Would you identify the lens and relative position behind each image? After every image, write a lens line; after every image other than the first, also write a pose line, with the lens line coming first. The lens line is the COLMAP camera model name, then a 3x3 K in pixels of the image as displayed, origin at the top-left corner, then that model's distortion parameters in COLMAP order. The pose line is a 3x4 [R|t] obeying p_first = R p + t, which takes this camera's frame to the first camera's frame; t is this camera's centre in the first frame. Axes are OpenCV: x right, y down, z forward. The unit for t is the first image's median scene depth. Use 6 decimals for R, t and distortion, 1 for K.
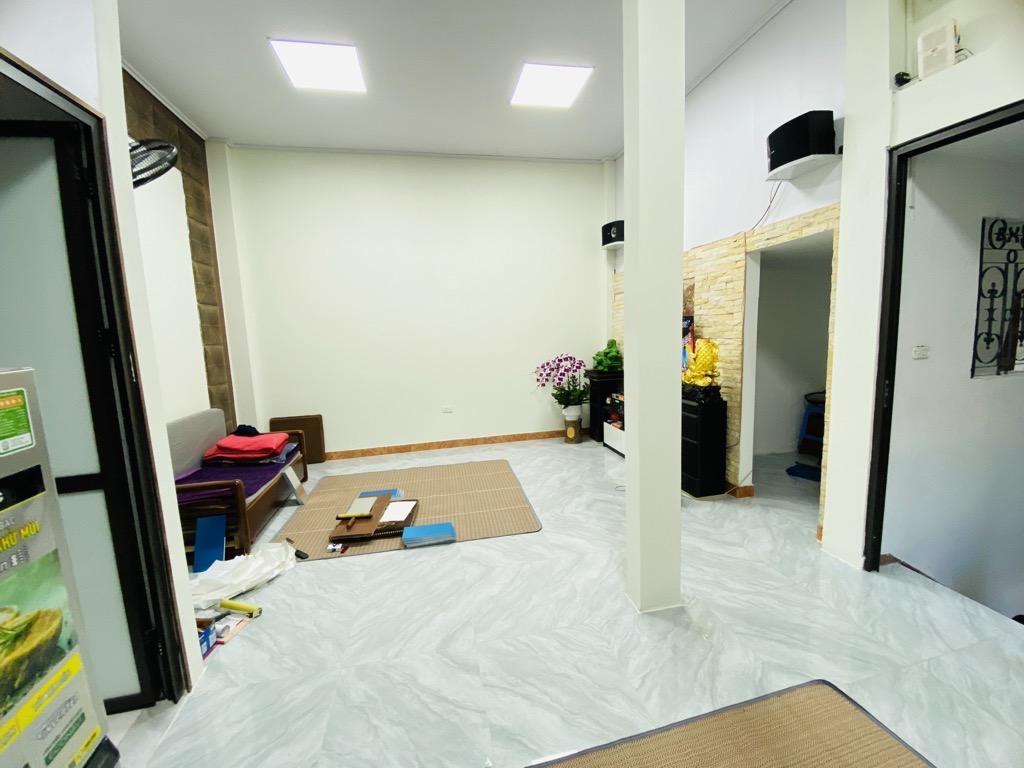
lens RADIAL K [[416.3, 0, 512.3], [0, 416.3, 382.3], [0, 0, 1]] dist [0.025503, -0.022237]
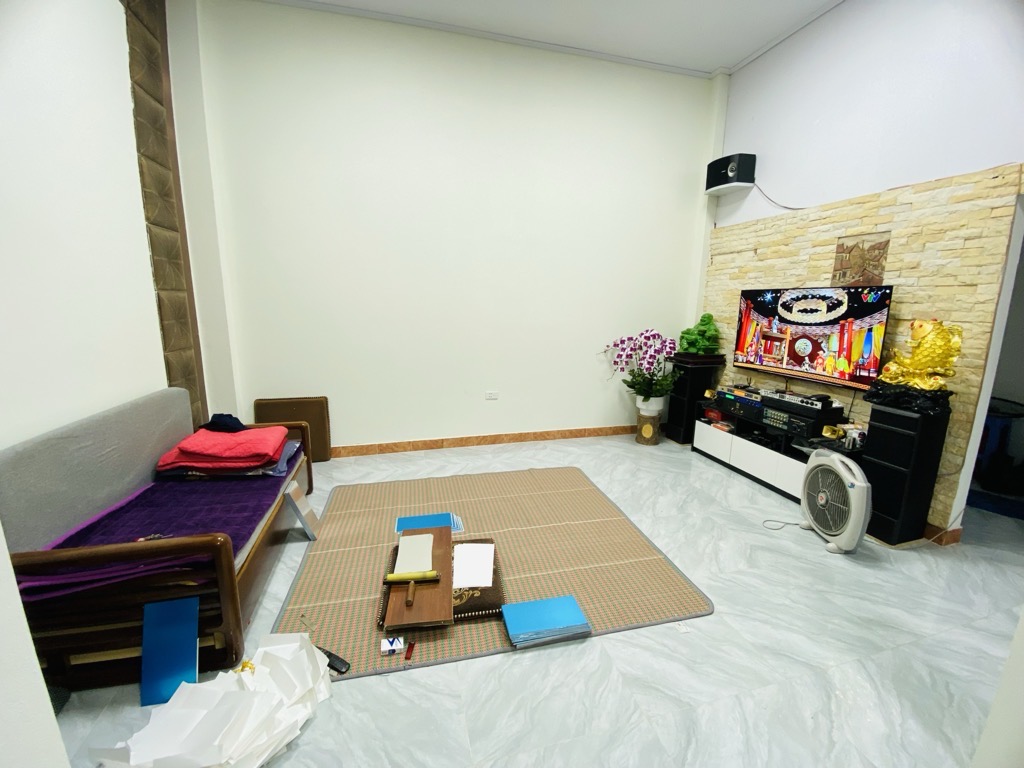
lens RADIAL K [[416.3, 0, 512.3], [0, 416.3, 382.3], [0, 0, 1]] dist [0.025503, -0.022237]
pose [[0.996958, 0.042594, 0.065280, -0.224516], [-0.046817, 0.996813, 0.064593, -0.012740], [-0.062321, -0.067453, 0.995774, 0.312170]]
